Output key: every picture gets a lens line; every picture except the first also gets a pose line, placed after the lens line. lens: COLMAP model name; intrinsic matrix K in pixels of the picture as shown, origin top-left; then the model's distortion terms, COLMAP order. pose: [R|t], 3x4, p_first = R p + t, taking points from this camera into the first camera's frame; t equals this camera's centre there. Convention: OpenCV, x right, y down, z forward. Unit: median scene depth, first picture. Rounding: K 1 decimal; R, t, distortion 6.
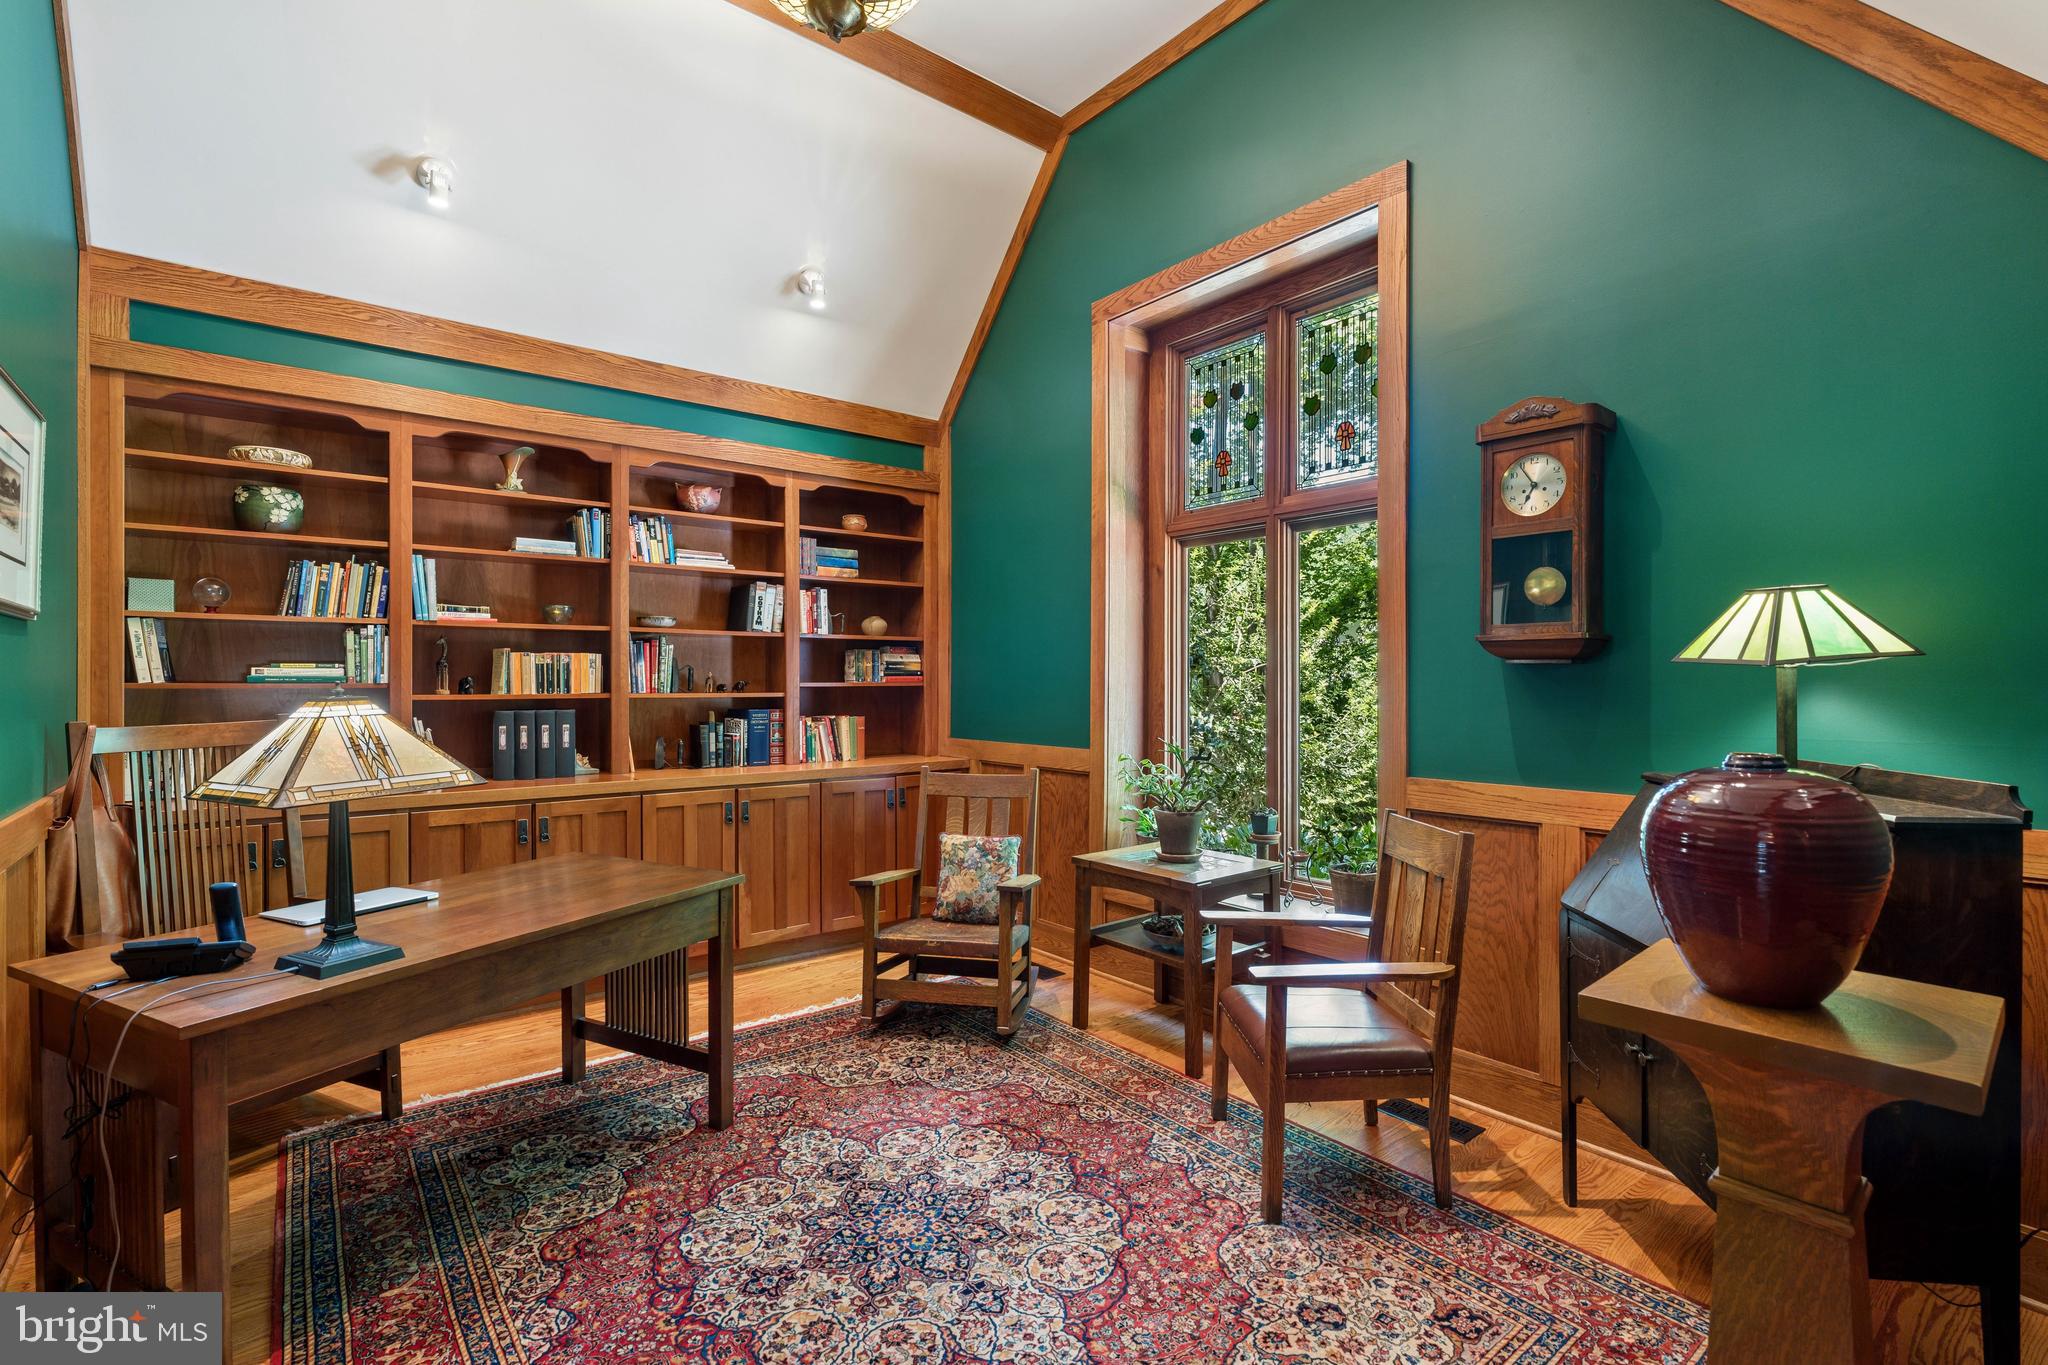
lens RADIAL K [[916.6, 0, 1025.2], [0, 916.6, 685.8], [0, 0, 1]] dist [-0.003221, 0.000630]
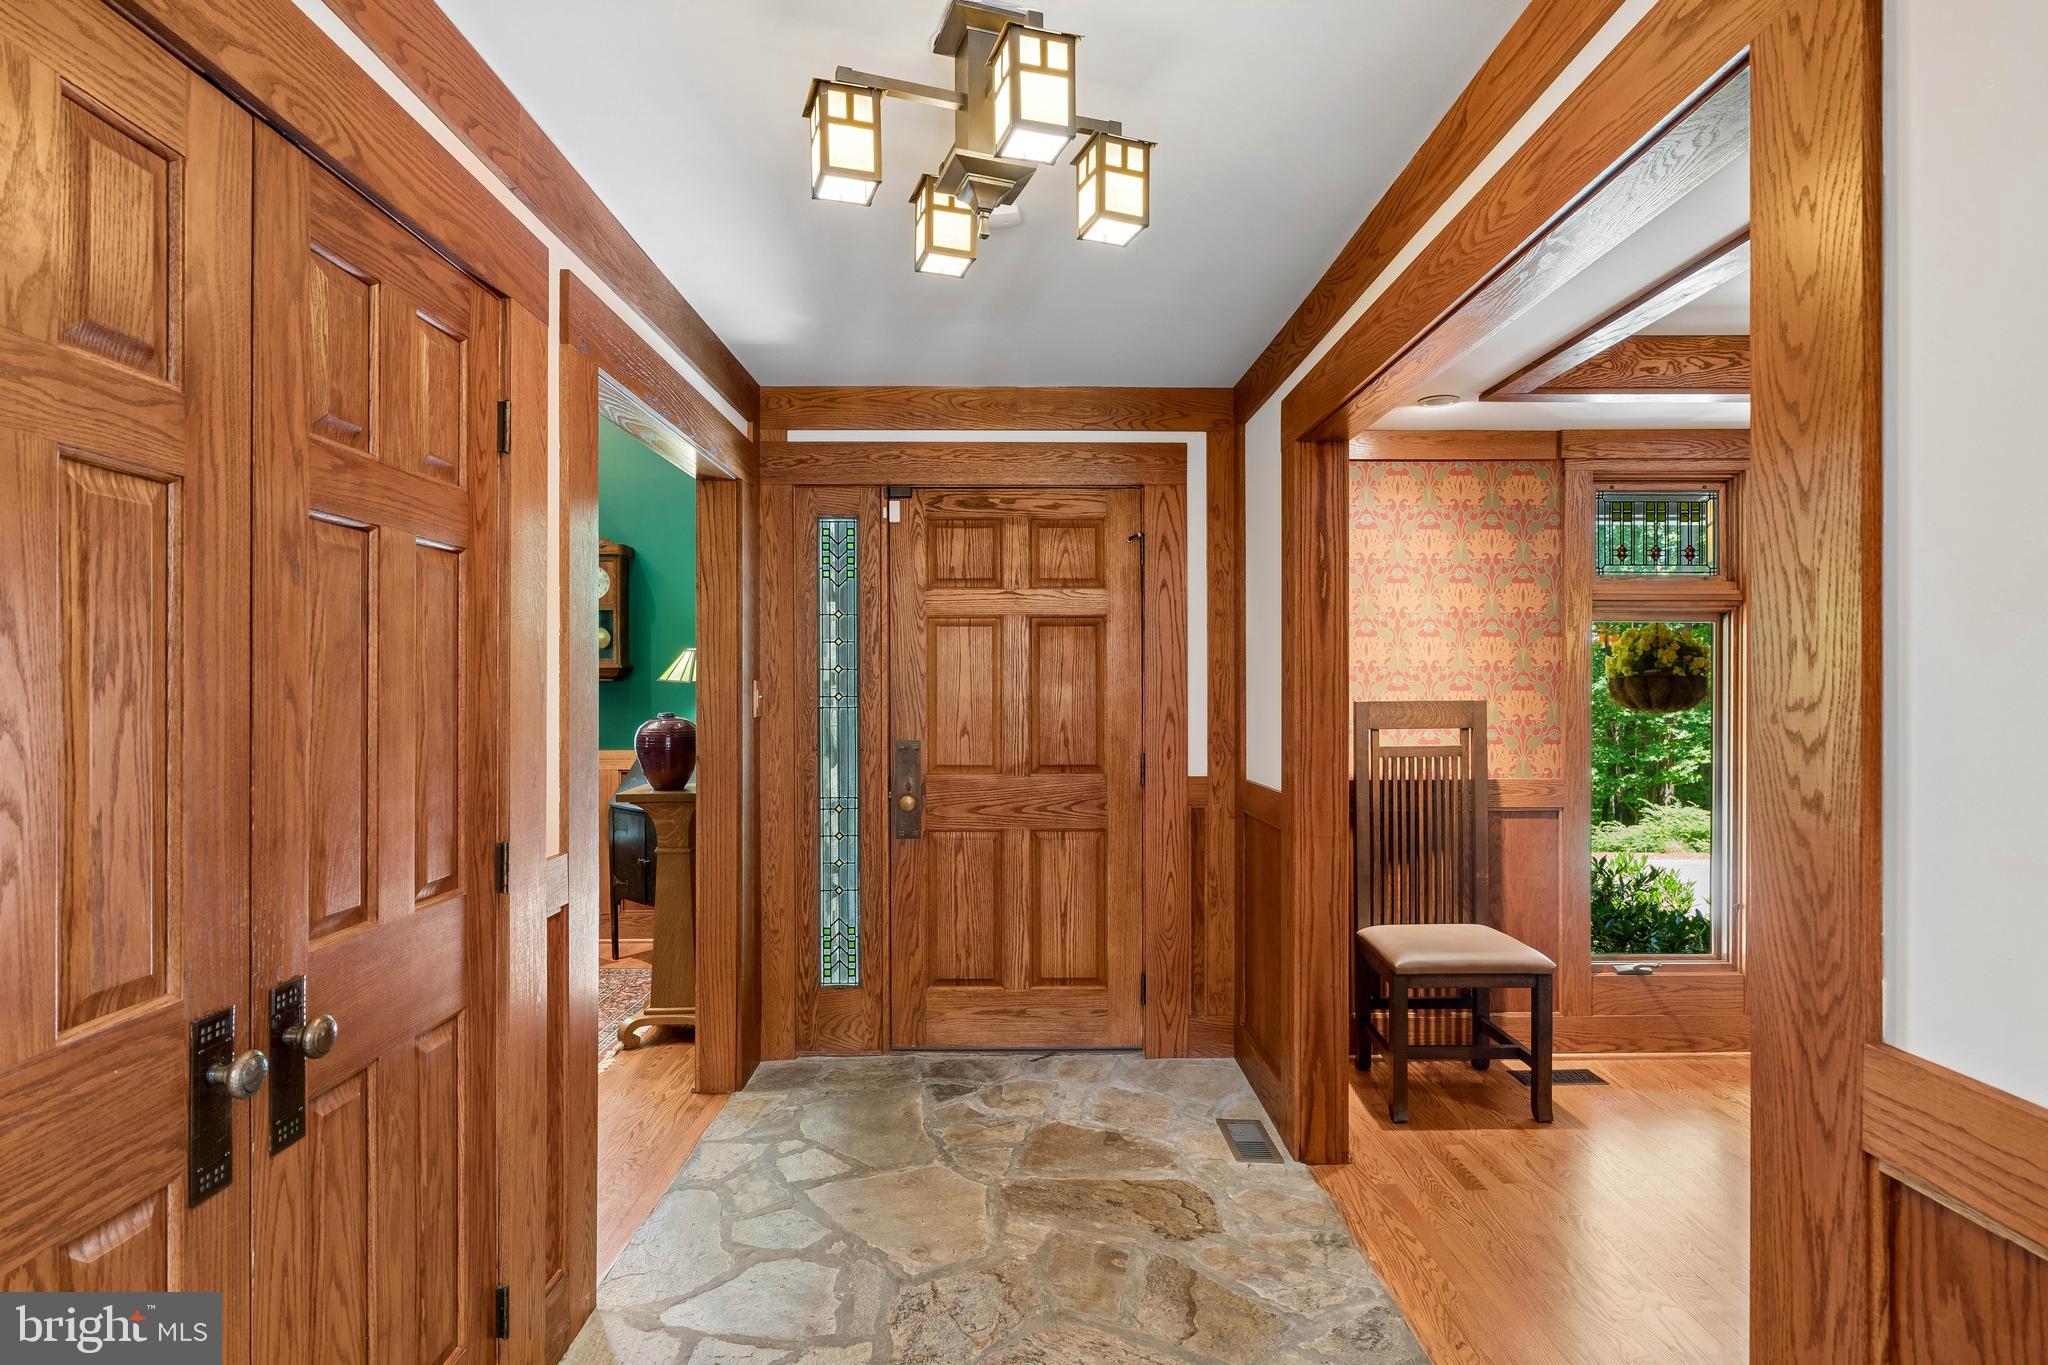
lens RADIAL K [[1058.0, 0, 1025.8], [0, 1058.0, 687.9], [0, 0, 1]] dist [-0.003487, -0.000534]
pose [[0.615394, 0.000289, 0.788220, -0.588665], [0.011716, 0.999886, -0.009514, 0.018340], [-0.788133, 0.015089, 0.615320, -0.995868]]
